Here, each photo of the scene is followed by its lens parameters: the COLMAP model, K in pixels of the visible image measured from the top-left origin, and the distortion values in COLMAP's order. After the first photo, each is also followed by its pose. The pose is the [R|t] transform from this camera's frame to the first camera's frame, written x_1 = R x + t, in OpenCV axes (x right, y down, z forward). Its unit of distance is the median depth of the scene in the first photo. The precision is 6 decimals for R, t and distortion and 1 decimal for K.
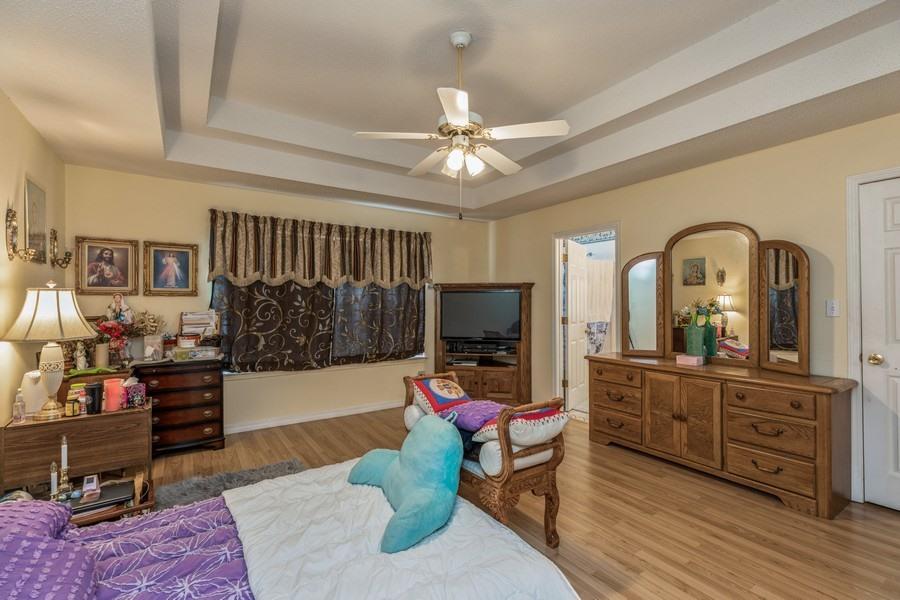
lens RADIAL K [[396.3, 0, 450.1], [0, 396.3, 301.4], [0, 0, 1]] dist [0.000586, 0.000060]
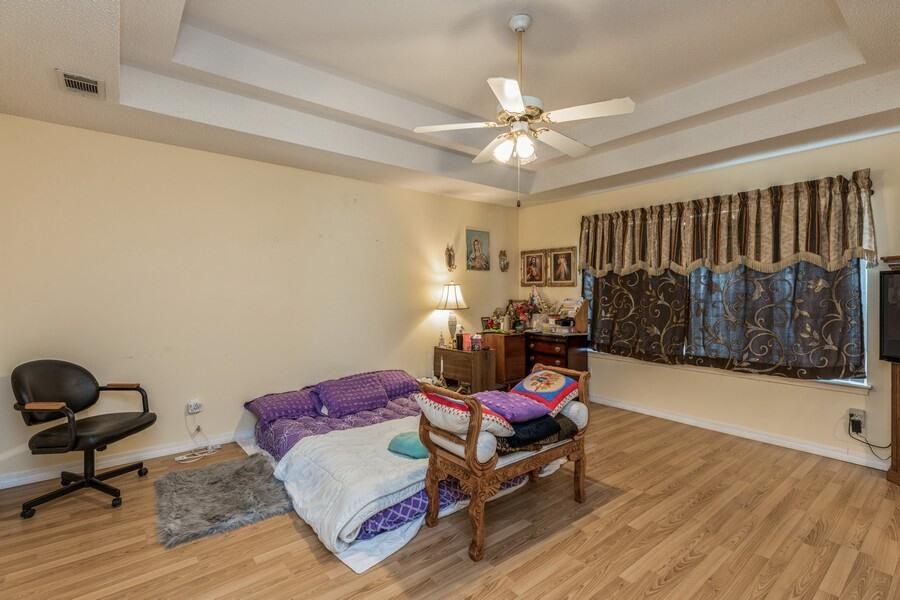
lens RADIAL K [[424.1, 0, 450.0], [0, 424.1, 300.0], [0, 0, 1]] dist [0.000943, 0.000070]
pose [[0.083358, 0.021021, -0.996298, 0.622253], [0.001565, 0.999773, 0.021225, 0.000400], [0.996518, -0.003329, 0.083306, 0.429816]]
